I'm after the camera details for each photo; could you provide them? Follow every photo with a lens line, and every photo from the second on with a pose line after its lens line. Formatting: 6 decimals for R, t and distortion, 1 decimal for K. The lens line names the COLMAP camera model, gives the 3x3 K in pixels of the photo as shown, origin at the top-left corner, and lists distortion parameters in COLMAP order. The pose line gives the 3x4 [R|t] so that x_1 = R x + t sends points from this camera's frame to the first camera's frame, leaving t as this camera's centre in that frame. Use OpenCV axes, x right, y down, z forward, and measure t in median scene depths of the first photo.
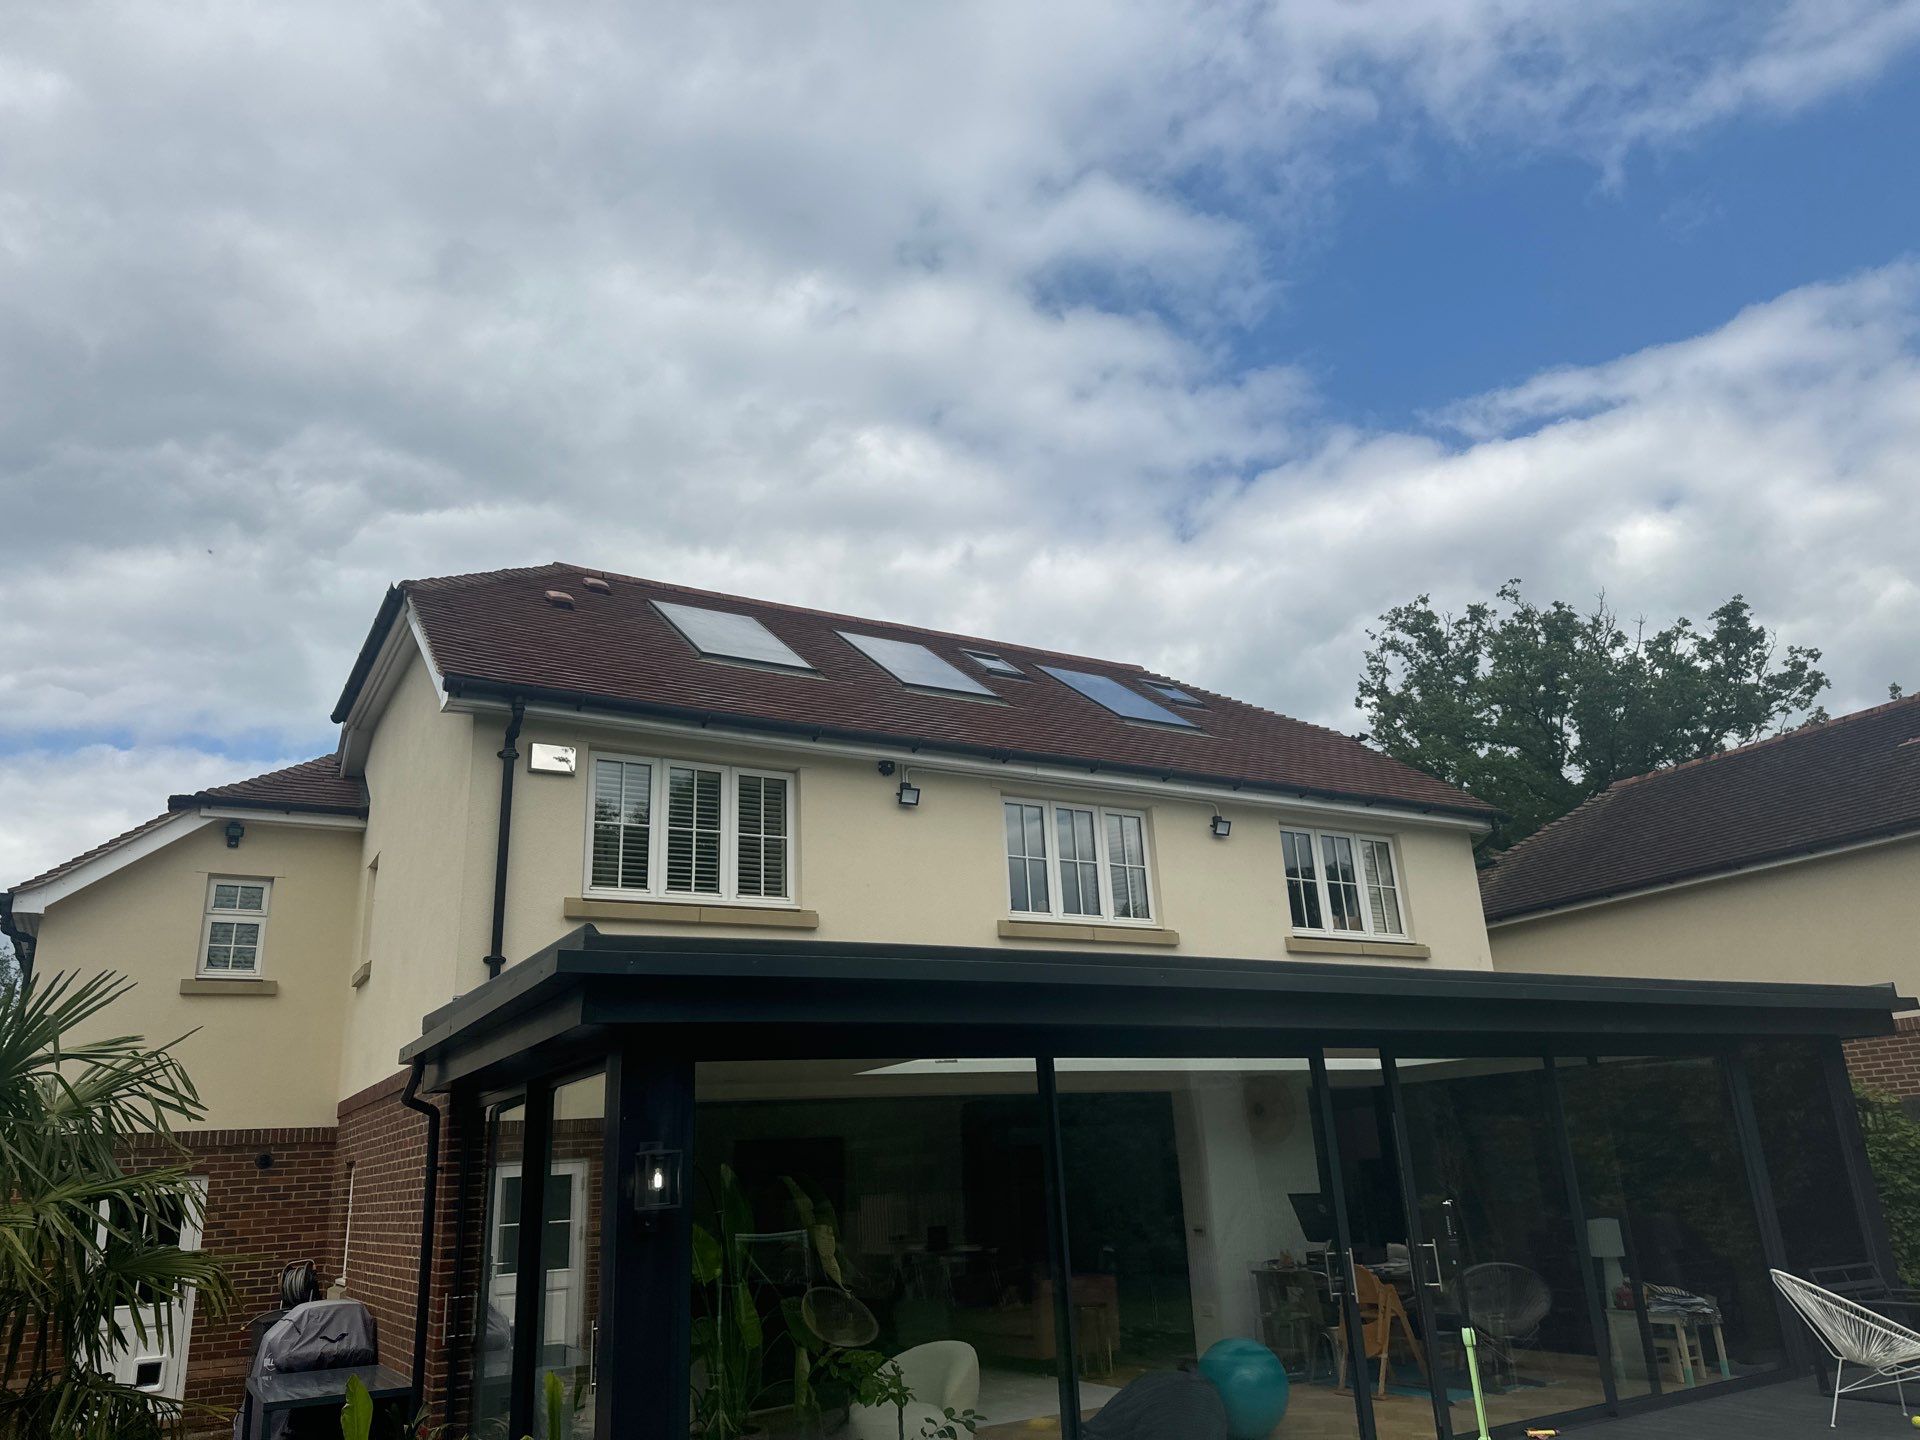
lens RADIAL K [[1351.7, 0, 960.0], [0, 1351.7, 720.0], [0, 0, 1]] dist [0.049248, -0.054482]
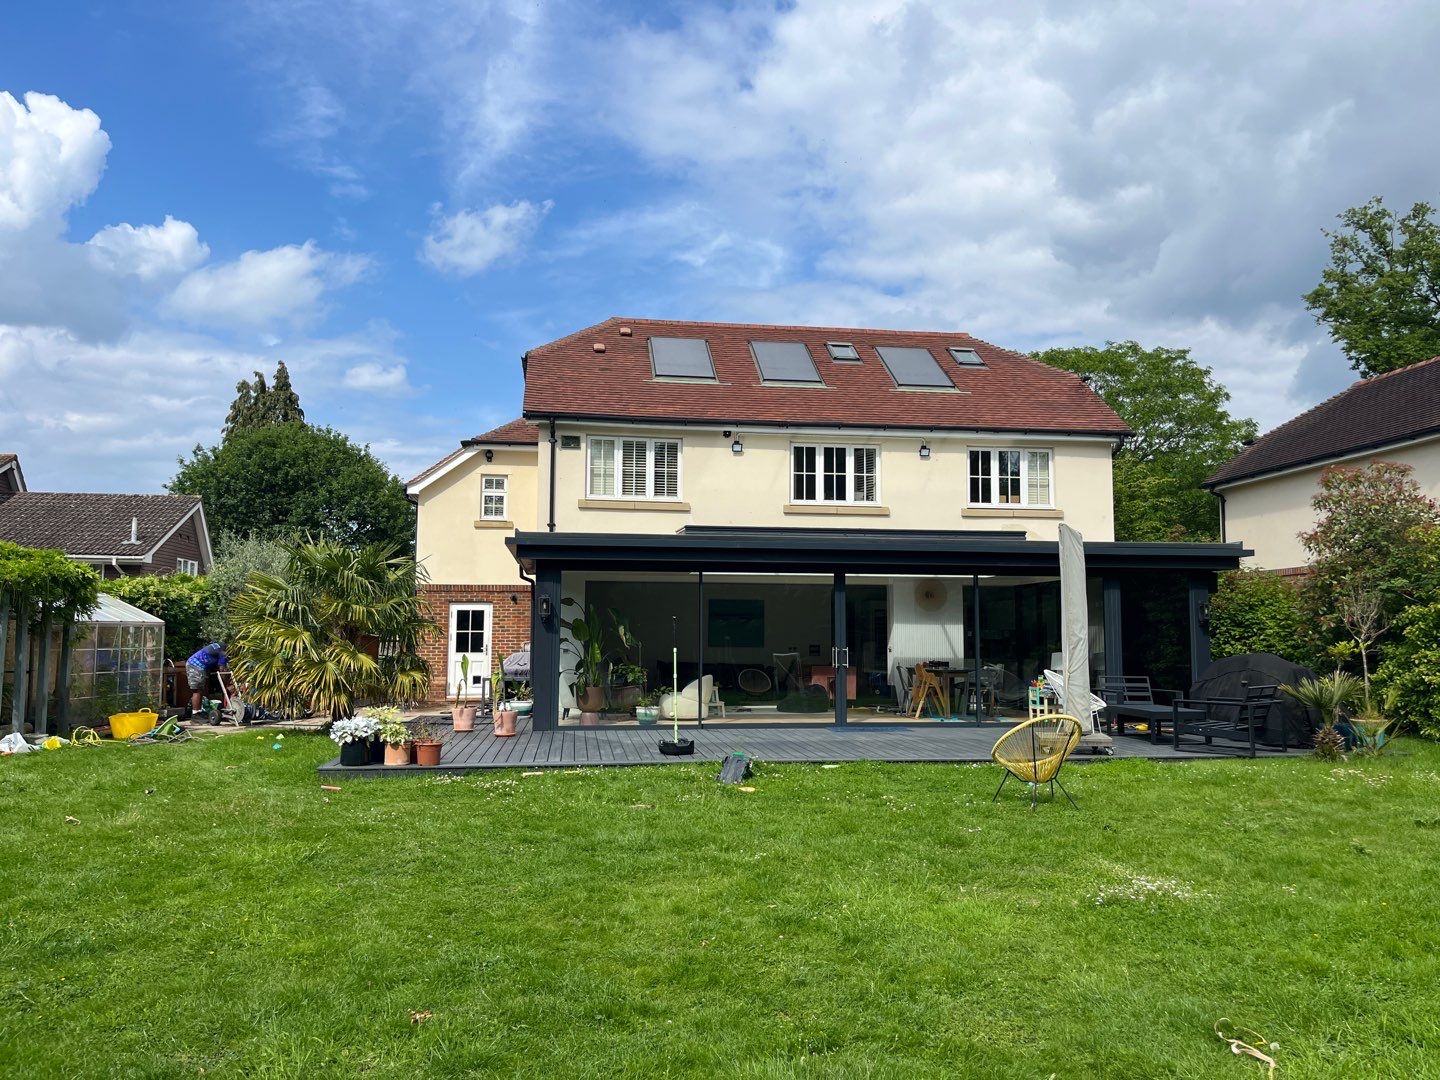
lens RADIAL K [[1119.5, 0, 720.0], [0, 1119.5, 540.0], [0, 0, 1]] dist [0.056505, -0.081571]
pose [[0.922728, 0.021913, -0.384828, 0.518345], [0.071188, 0.971520, 0.226012, -0.169333], [0.378820, -0.235942, 0.894889, -0.520501]]
